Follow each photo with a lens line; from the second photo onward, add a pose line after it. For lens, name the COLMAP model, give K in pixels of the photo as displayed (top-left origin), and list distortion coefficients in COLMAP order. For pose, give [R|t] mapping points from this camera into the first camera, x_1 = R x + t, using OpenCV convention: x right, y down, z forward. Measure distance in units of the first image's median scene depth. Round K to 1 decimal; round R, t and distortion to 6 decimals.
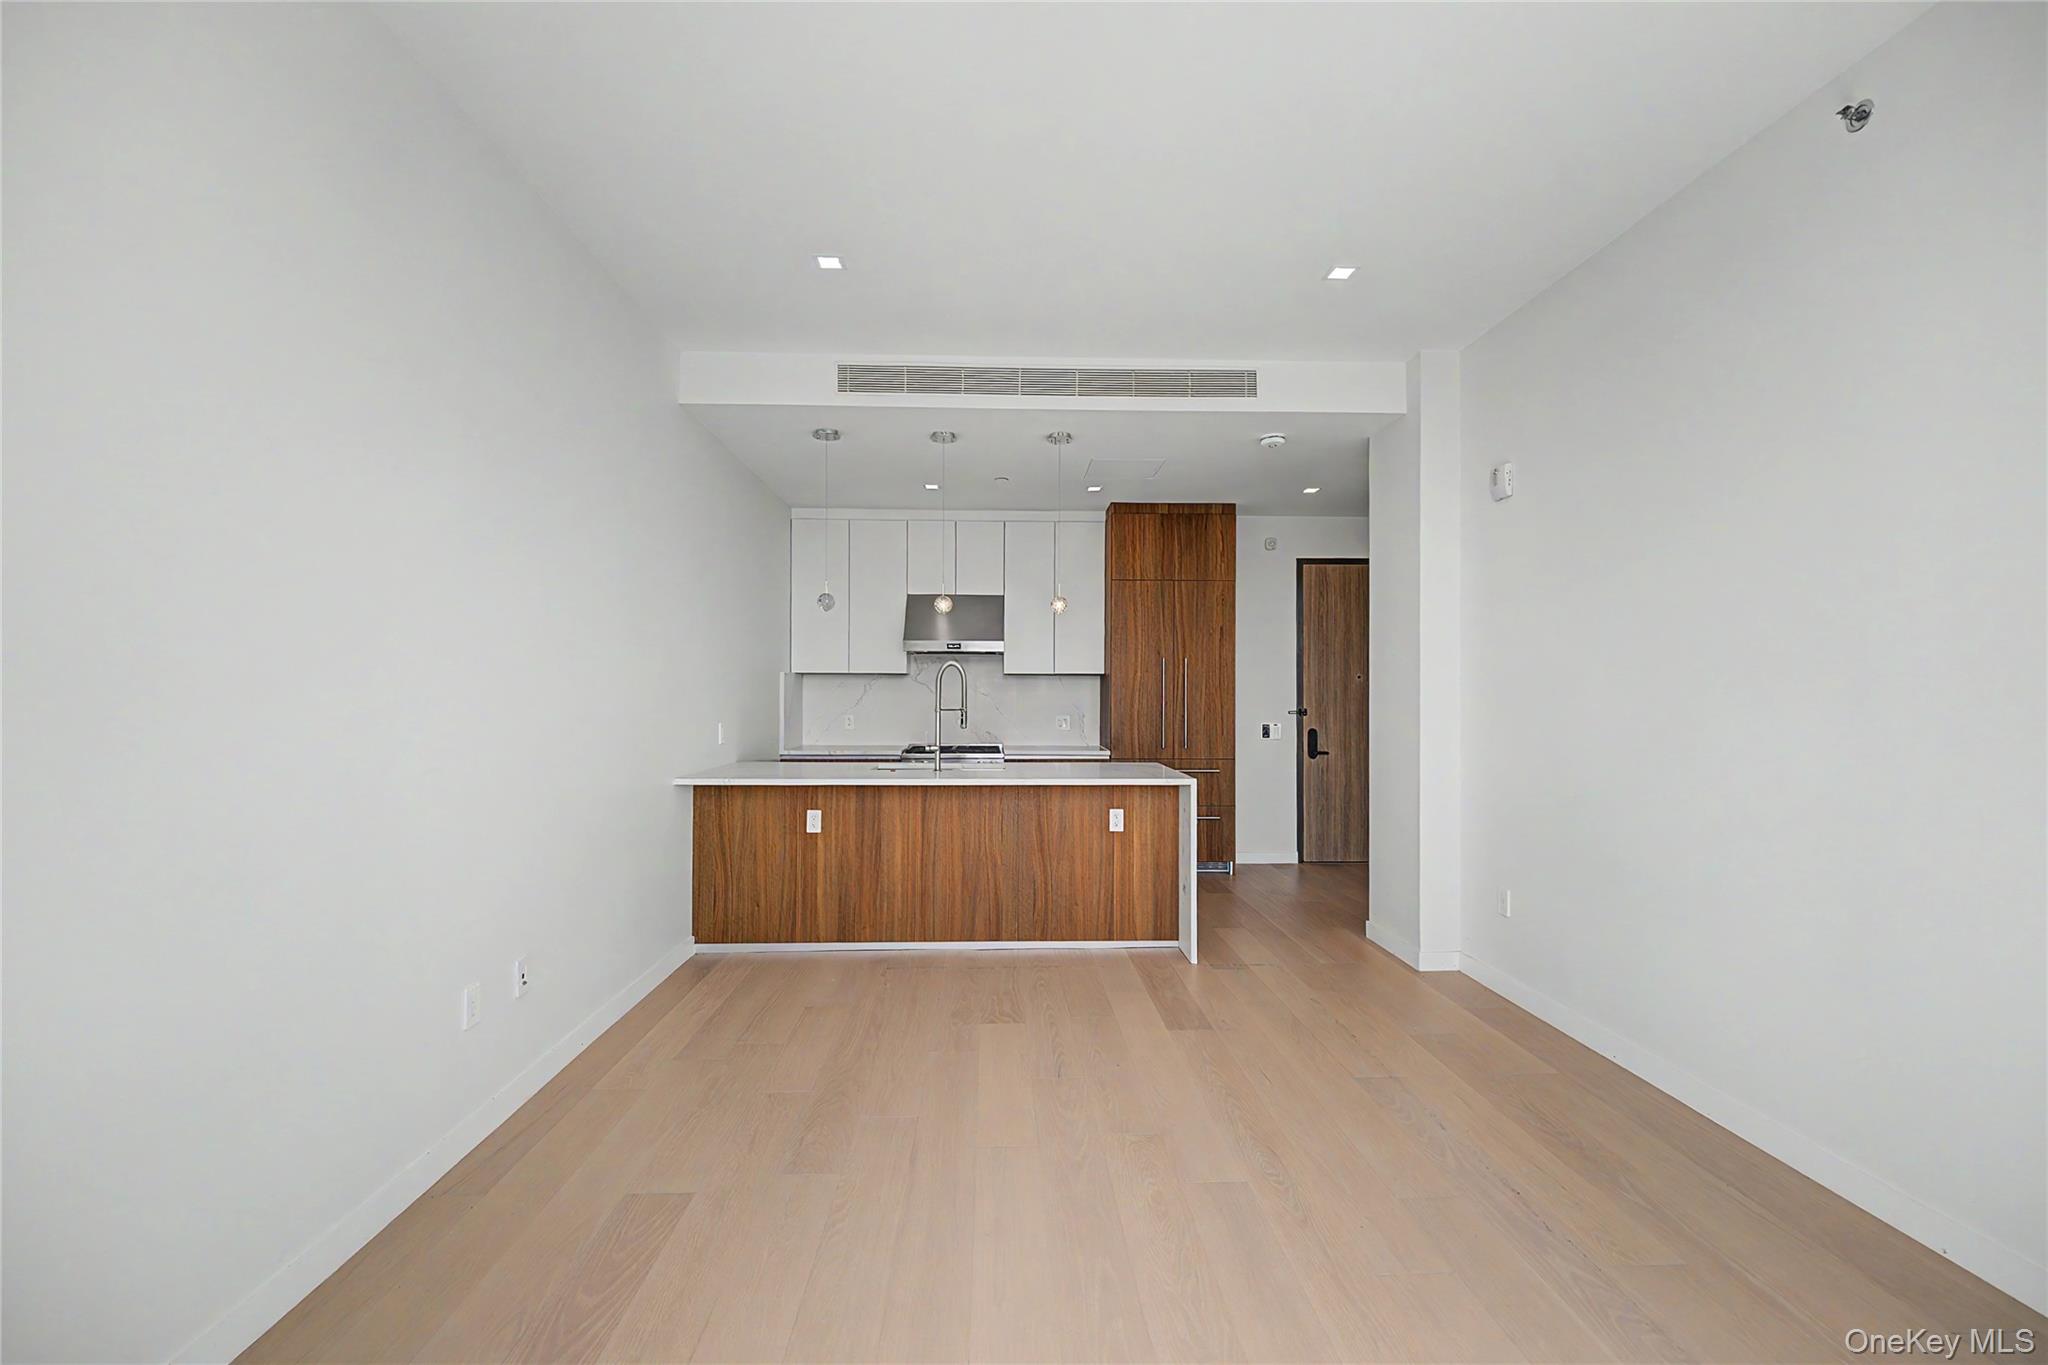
lens RADIAL K [[850.6, 0, 1006.6], [0, 850.6, 694.2], [0, 0, 1]] dist [-0.008005, -0.004107]
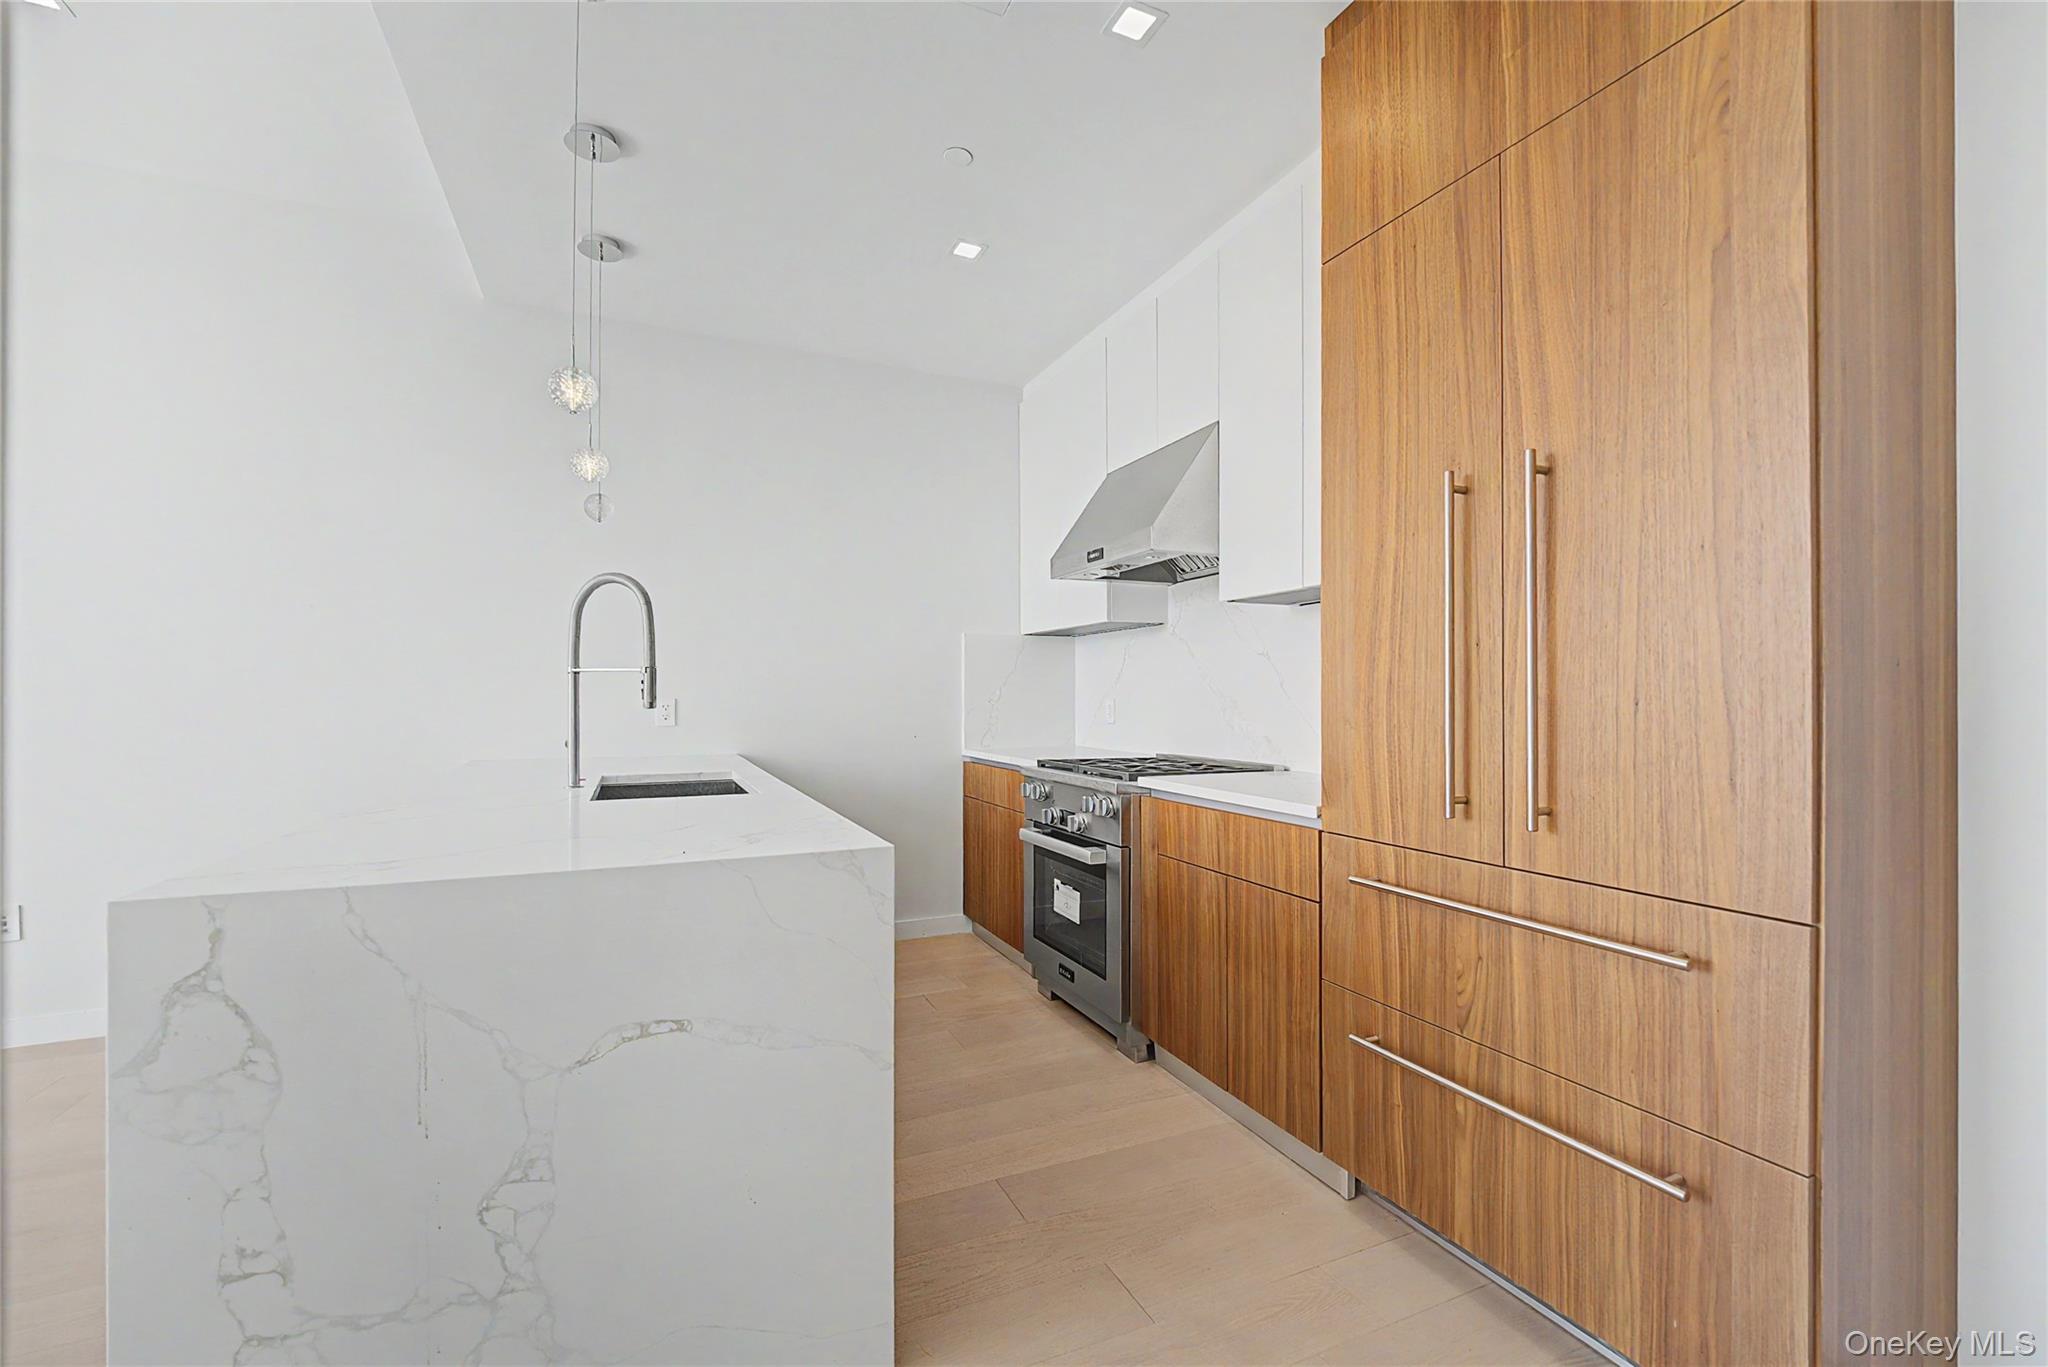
lens RADIAL K [[850.6, 0, 1030.7], [0, 850.6, 699.7], [0, 0, 1]] dist [-0.008005, -0.004107]
pose [[0.398271, -0.002538, -0.917264, 0.491785], [-0.002595, 0.999989, -0.003894, 0.038231], [0.917264, 0.003931, 0.398260, 1.027854]]
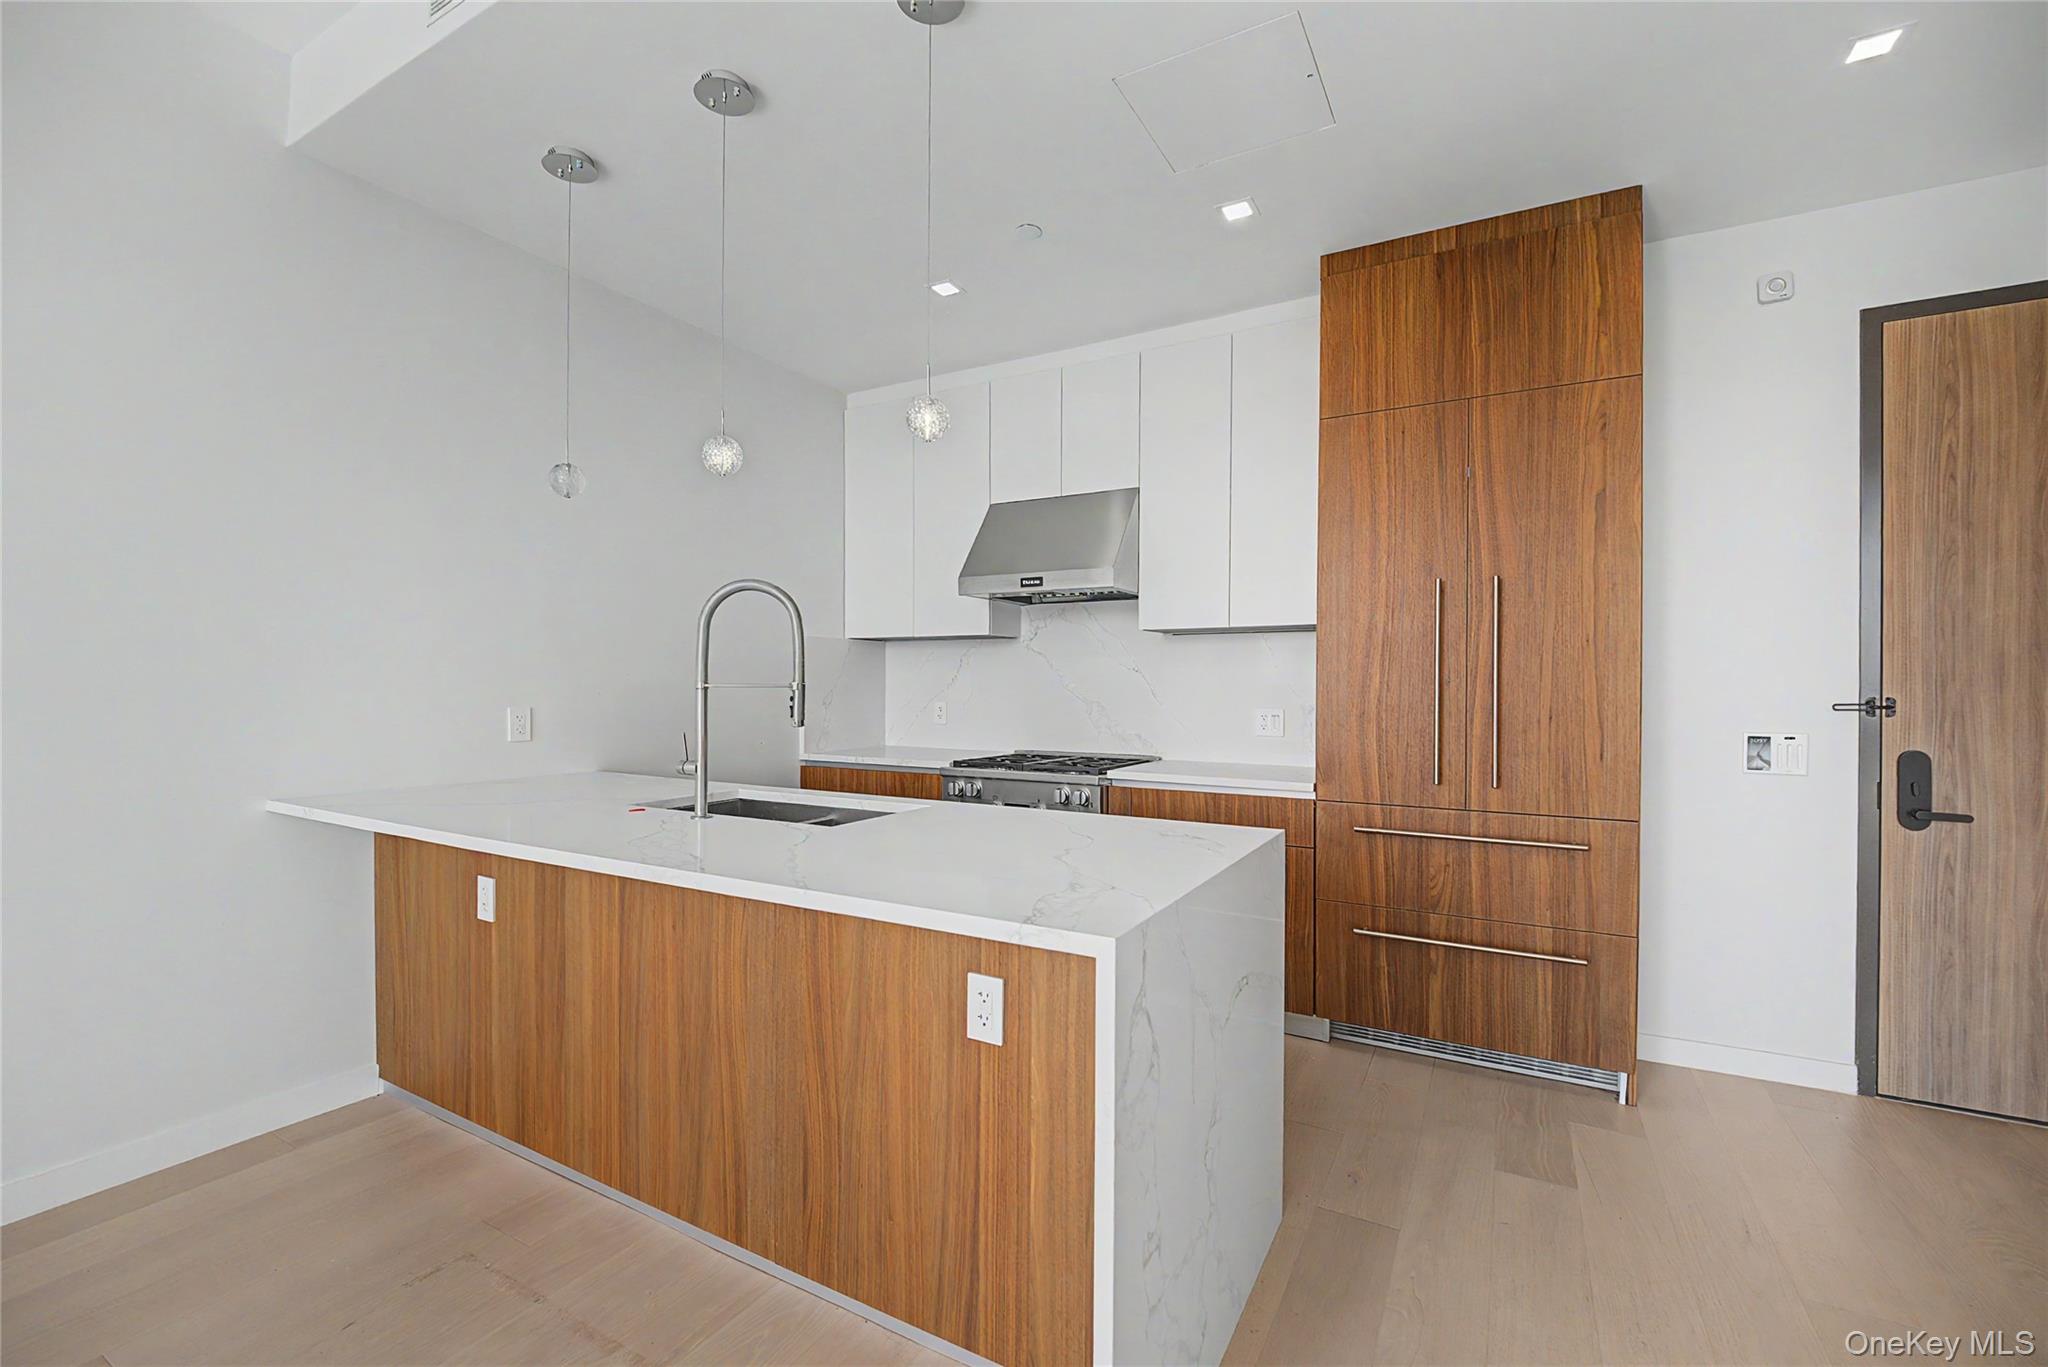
lens RADIAL K [[850.6, 0, 1030.0], [0, 850.6, 694.5], [0, 0, 1]] dist [-0.008005, -0.004107]
pose [[0.863580, 0.005458, -0.504183, 0.295361], [-0.003838, 0.999984, 0.004252, 0.021740], [0.504198, -0.001737, 0.863586, 0.680249]]
